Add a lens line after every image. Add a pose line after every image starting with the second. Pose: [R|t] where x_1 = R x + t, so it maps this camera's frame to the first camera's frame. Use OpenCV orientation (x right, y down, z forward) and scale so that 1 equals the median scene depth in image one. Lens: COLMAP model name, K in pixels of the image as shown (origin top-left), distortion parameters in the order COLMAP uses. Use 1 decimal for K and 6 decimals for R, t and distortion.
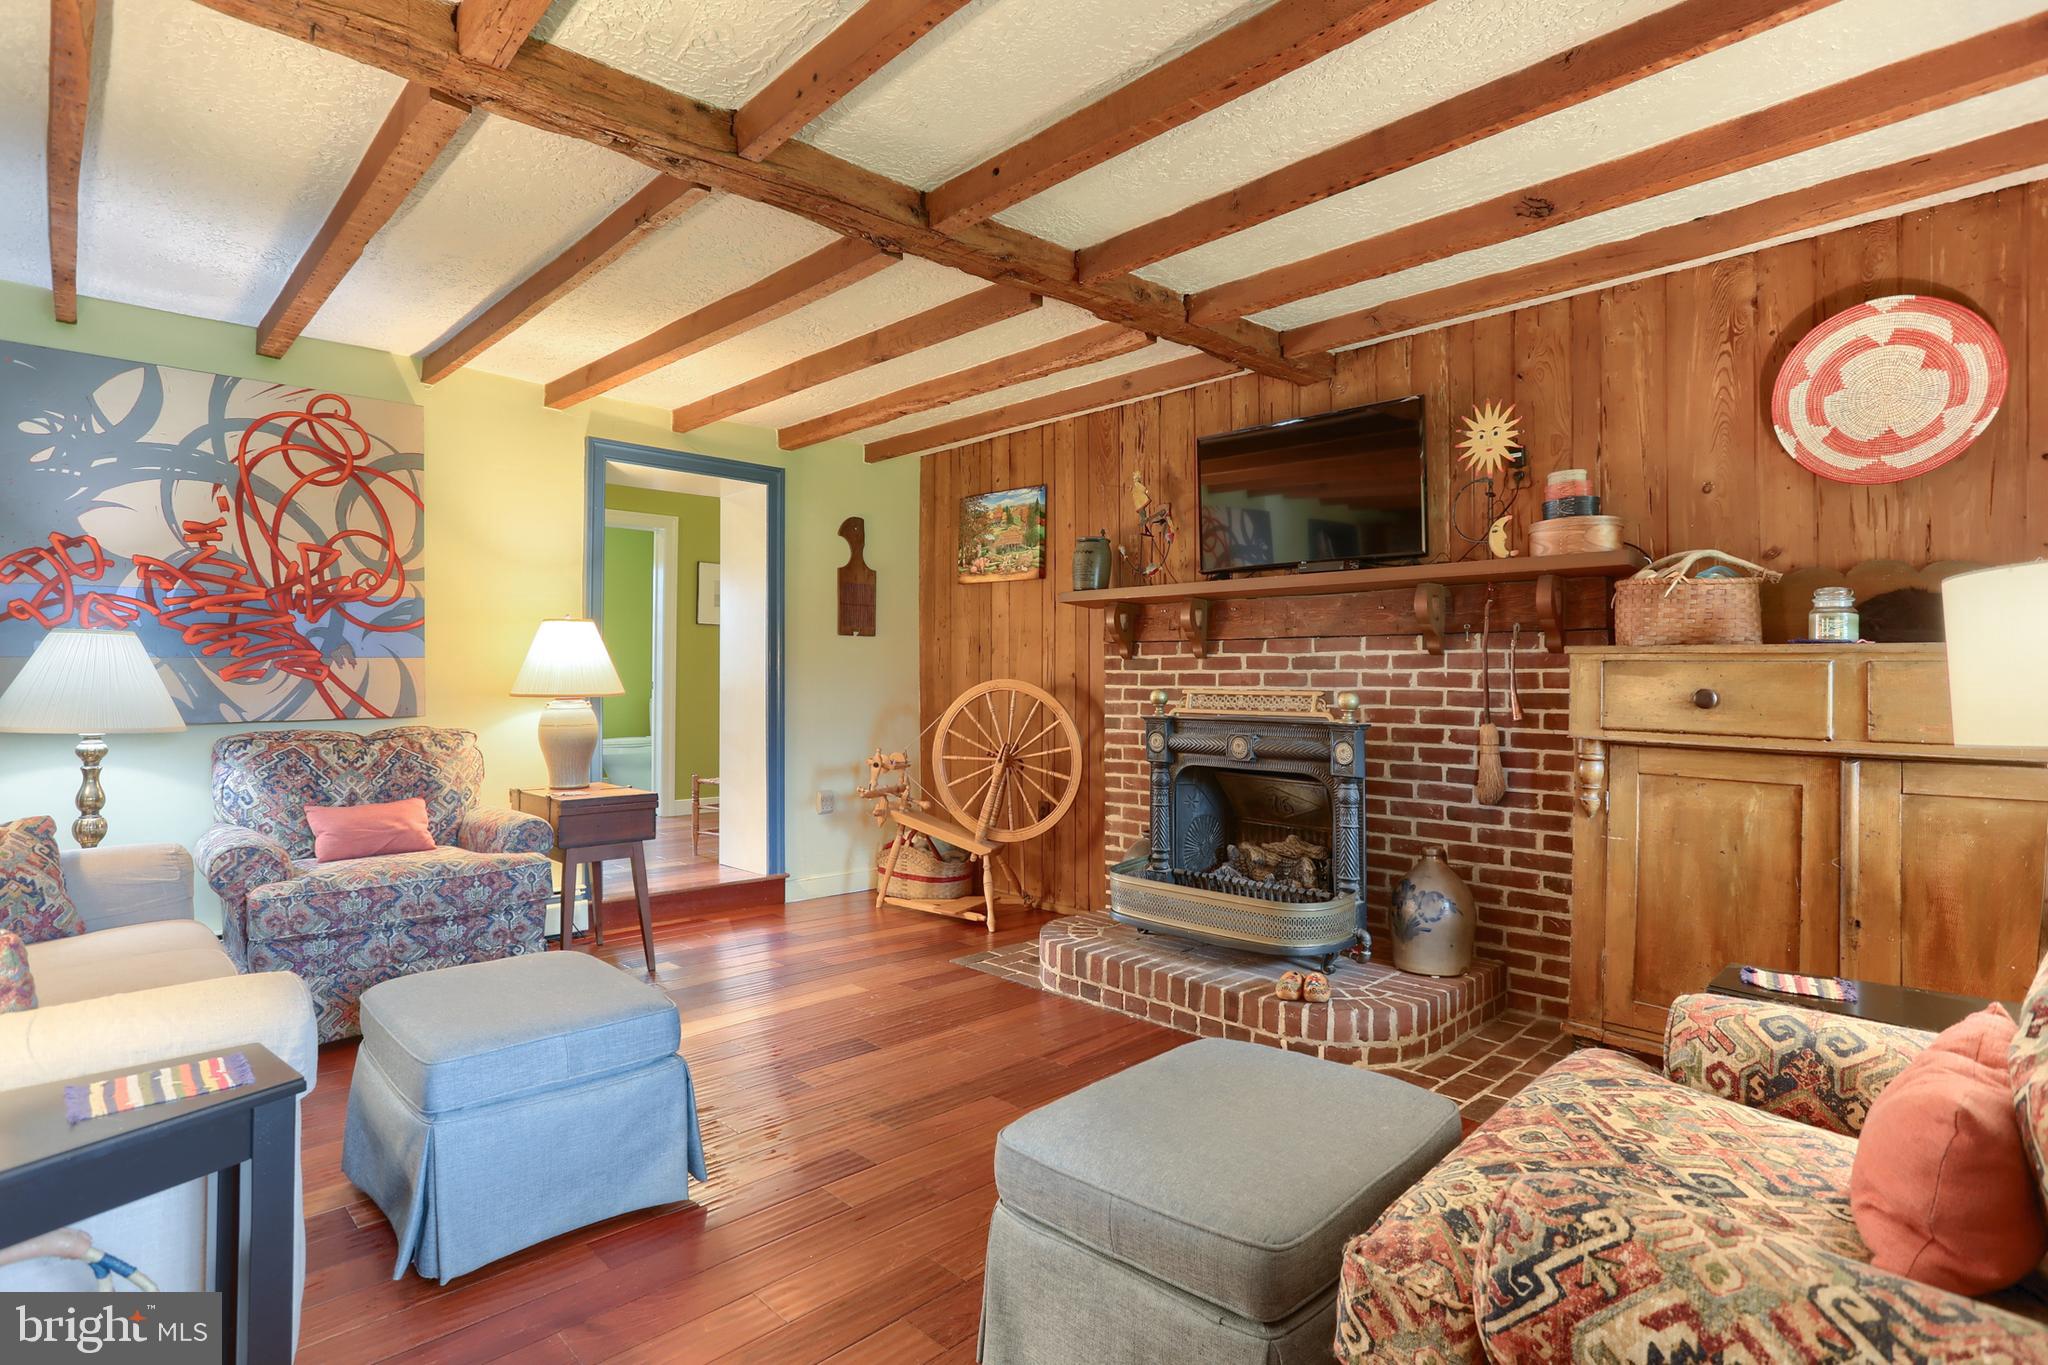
lens RADIAL K [[1028.5, 0, 1025.2], [0, 1028.5, 671.9], [0, 0, 1]] dist [-0.053646, 0.032953]
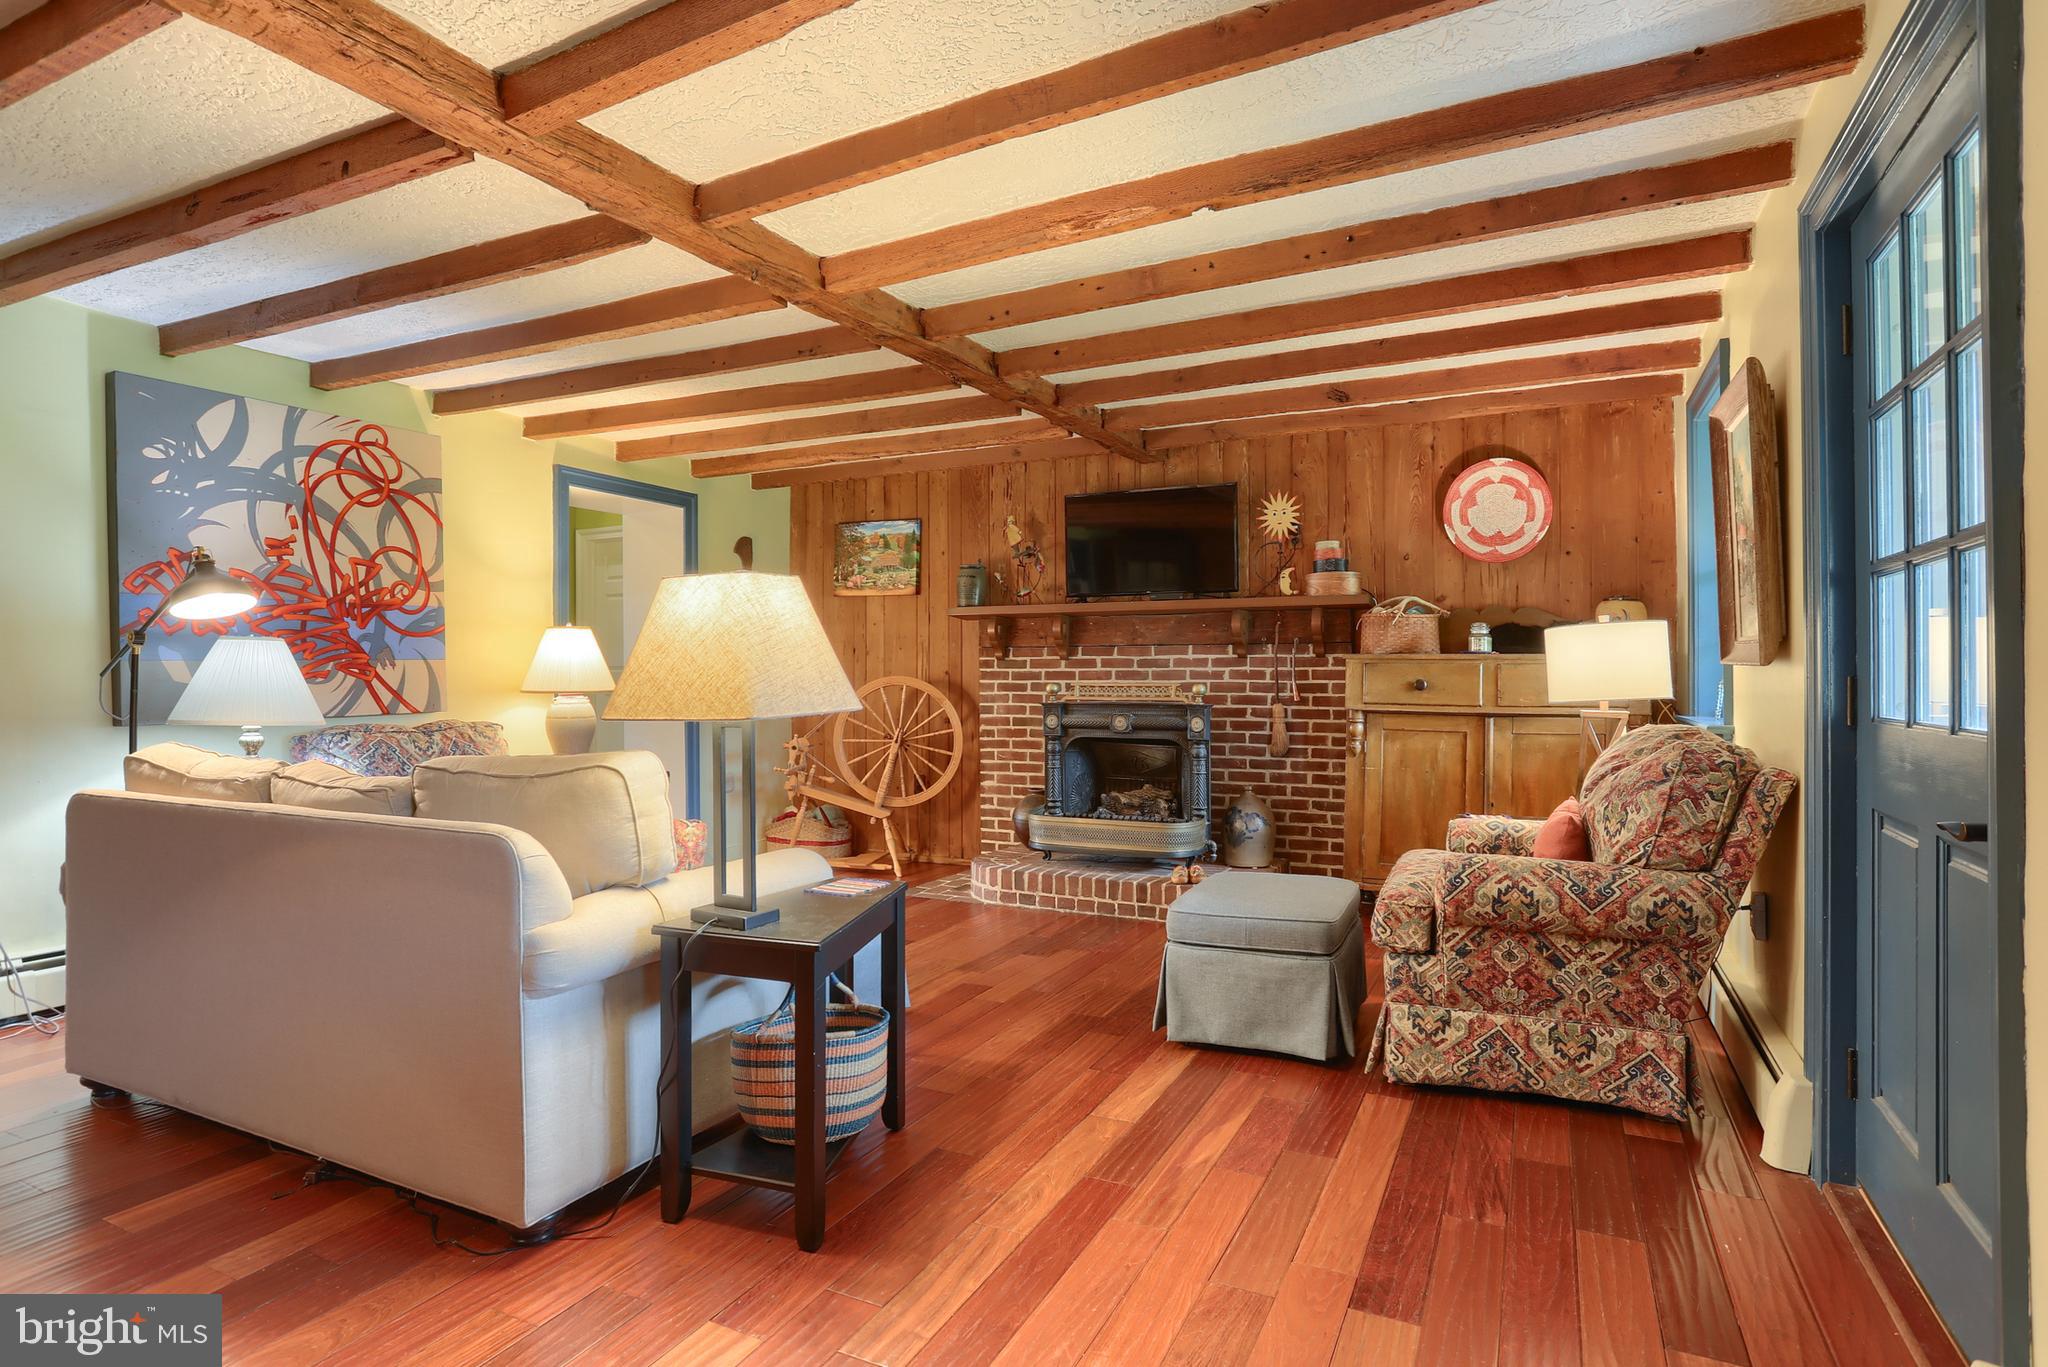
lens RADIAL K [[1067.3, 0, 1017.0], [0, 1067.3, 689.0], [0, 0, 1]] dist [-0.063098, 0.035111]
pose [[0.943620, -0.008863, 0.330913, -0.427452], [0.002677, 0.999813, 0.019145, -0.002213], [-0.331021, -0.017180, 0.943467, -0.360638]]
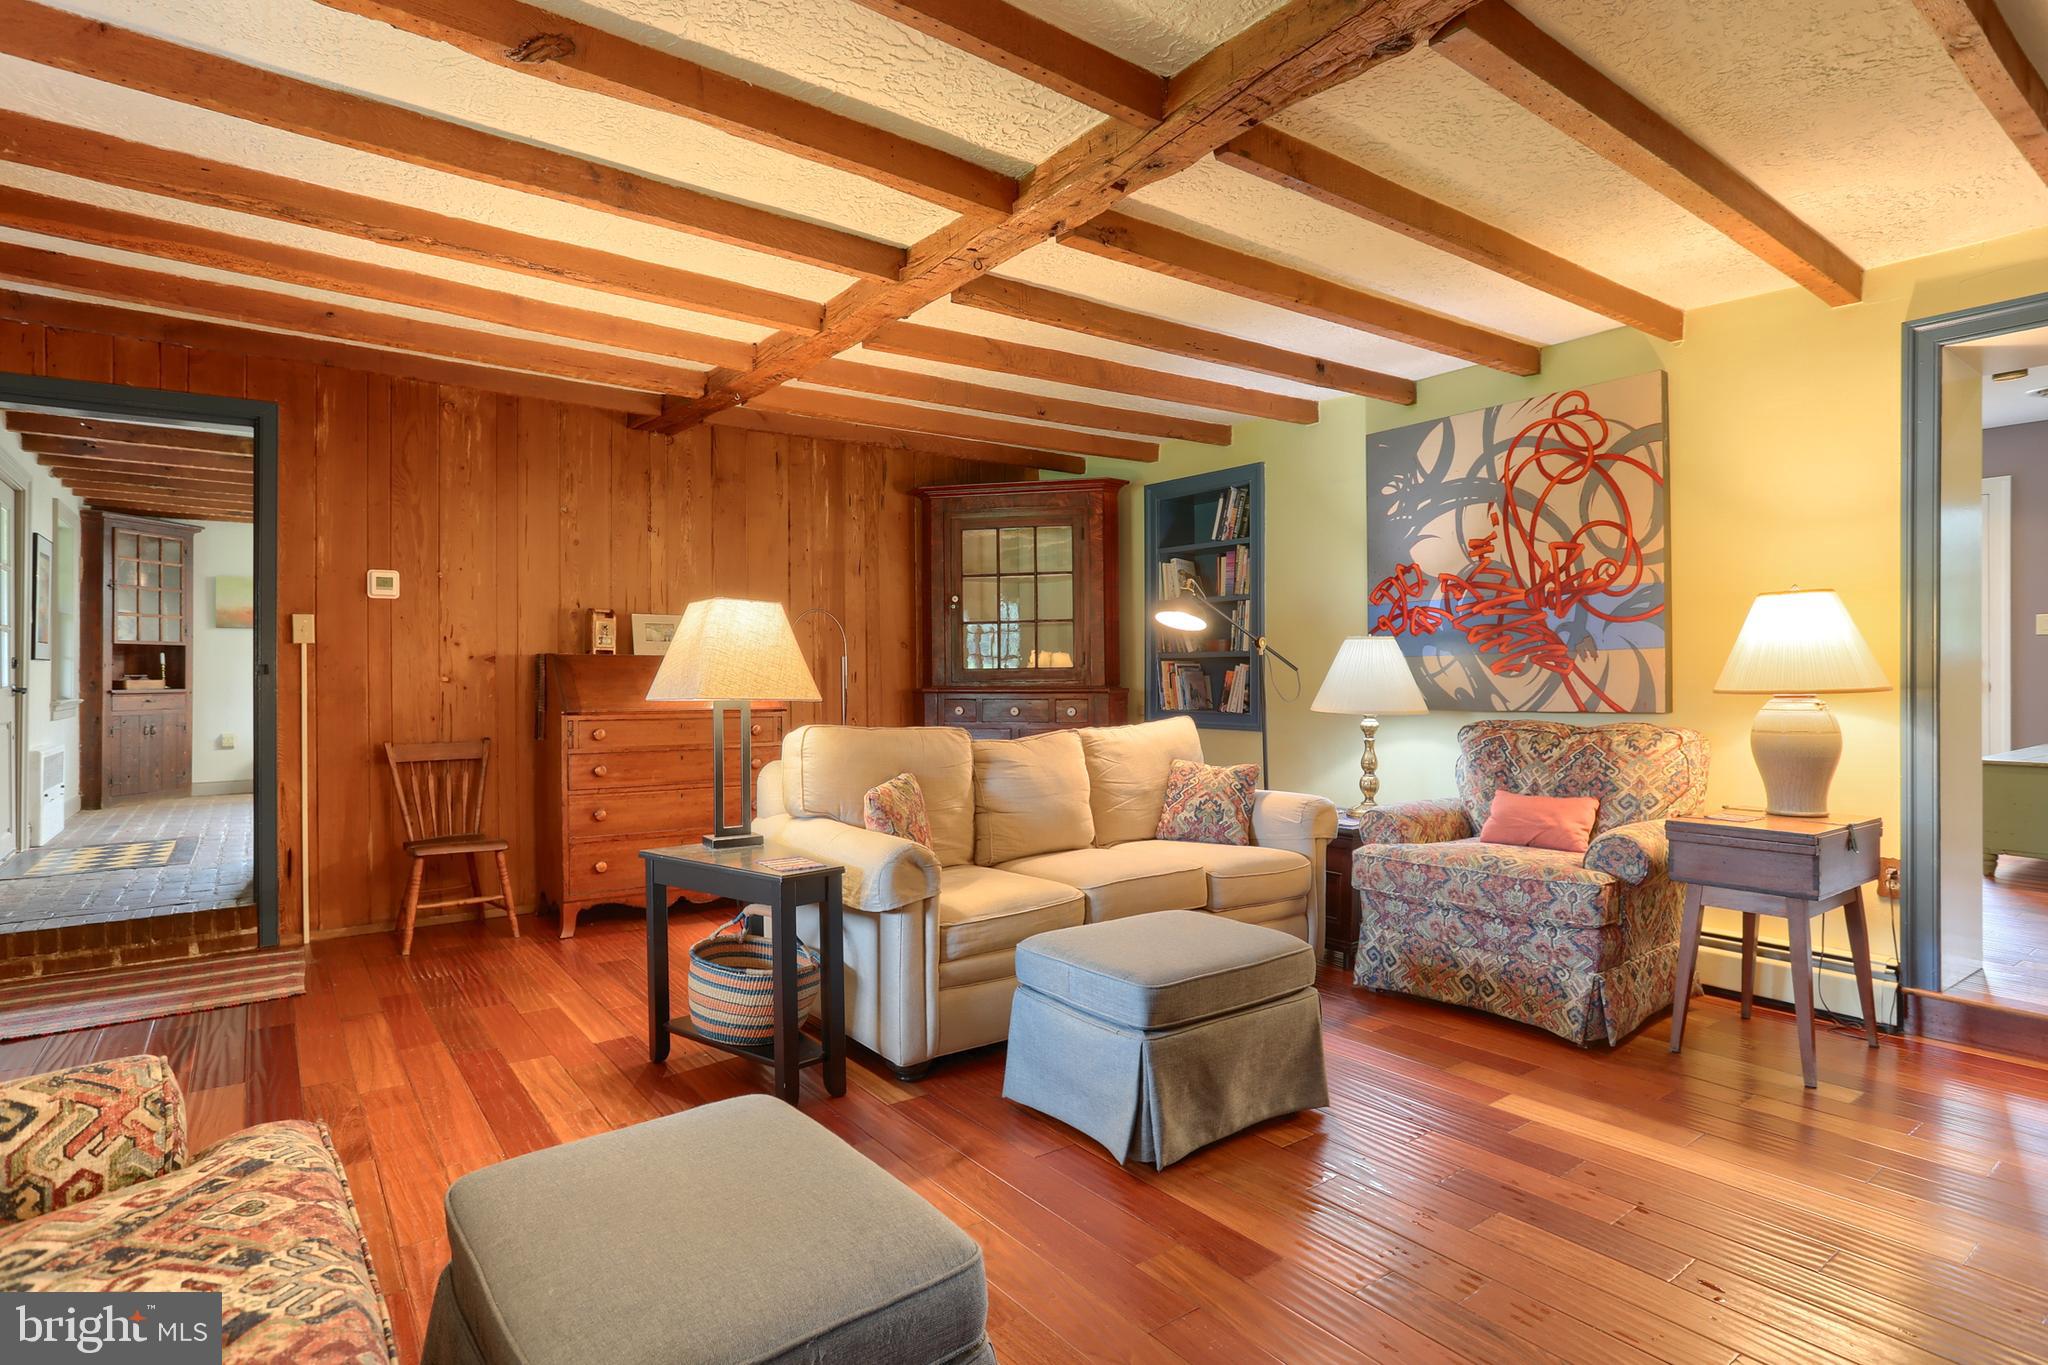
lens RADIAL K [[1045.7, 0, 1009.8], [0, 1045.7, 680.1], [0, 0, 1]] dist [-0.049062, 0.020366]
pose [[-0.130073, 0.001384, -0.991503, 0.440876], [0.009629, 0.999954, 0.000133, 0.009996], [0.991458, -0.009530, -0.130081, 0.610307]]
